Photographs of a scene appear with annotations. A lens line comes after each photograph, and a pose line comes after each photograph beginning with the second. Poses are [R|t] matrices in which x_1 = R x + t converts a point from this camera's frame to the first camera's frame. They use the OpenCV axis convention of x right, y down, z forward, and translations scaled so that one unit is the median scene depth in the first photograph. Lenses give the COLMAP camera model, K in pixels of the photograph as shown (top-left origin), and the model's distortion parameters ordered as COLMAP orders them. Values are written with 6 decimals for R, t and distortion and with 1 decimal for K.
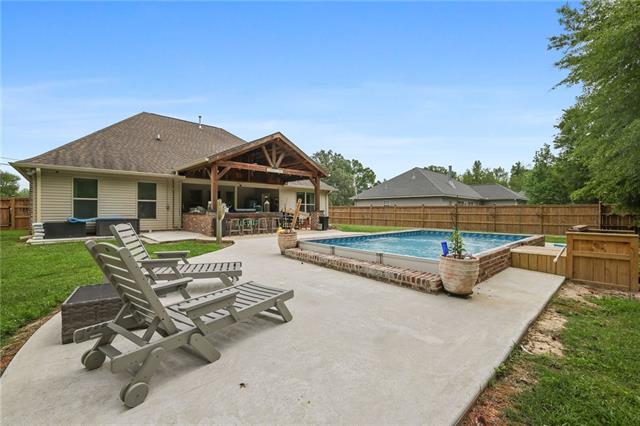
lens RADIAL K [[269.7, 0, 320.0], [0, 269.7, 213.0], [0, 0, 1]] dist [-0.020743, 0.000287]
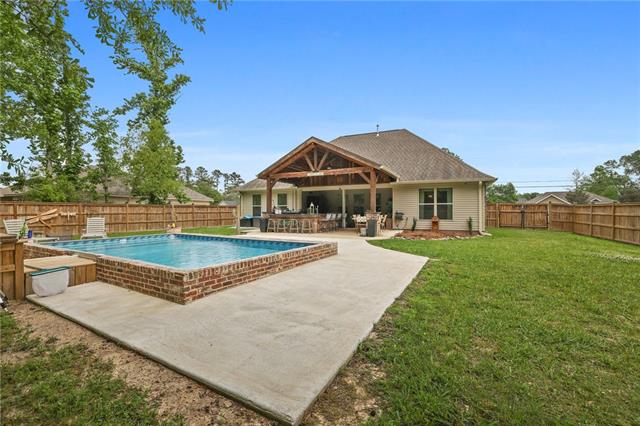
lens RADIAL K [[269.7, 0, 320.0], [0, 269.7, 213.0], [0, 0, 1]] dist [-0.020743, 0.000287]
pose [[0.321721, 0.003782, -0.946827, 0.824105], [-0.006955, 0.999974, 0.001631, -0.008429], [0.946809, 0.006061, 0.321739, 0.681871]]
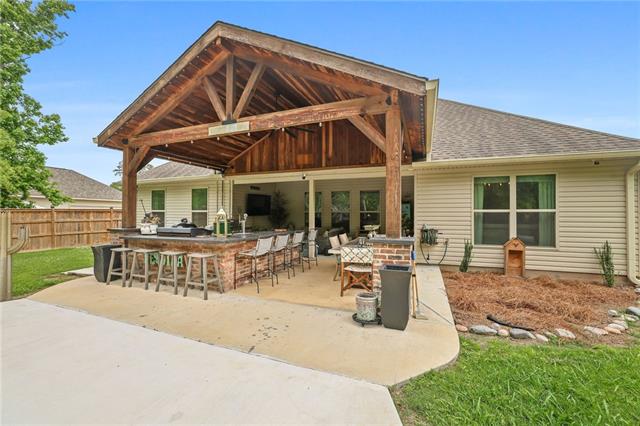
lens RADIAL K [[269.7, 0, 320.0], [0, 269.7, 213.0], [0, 0, 1]] dist [-0.020743, 0.000287]
pose [[0.402182, -0.003410, -0.915553, 0.231713], [-0.009350, 0.999926, -0.007832, -0.036178], [0.915512, 0.011710, 0.402120, 0.965938]]
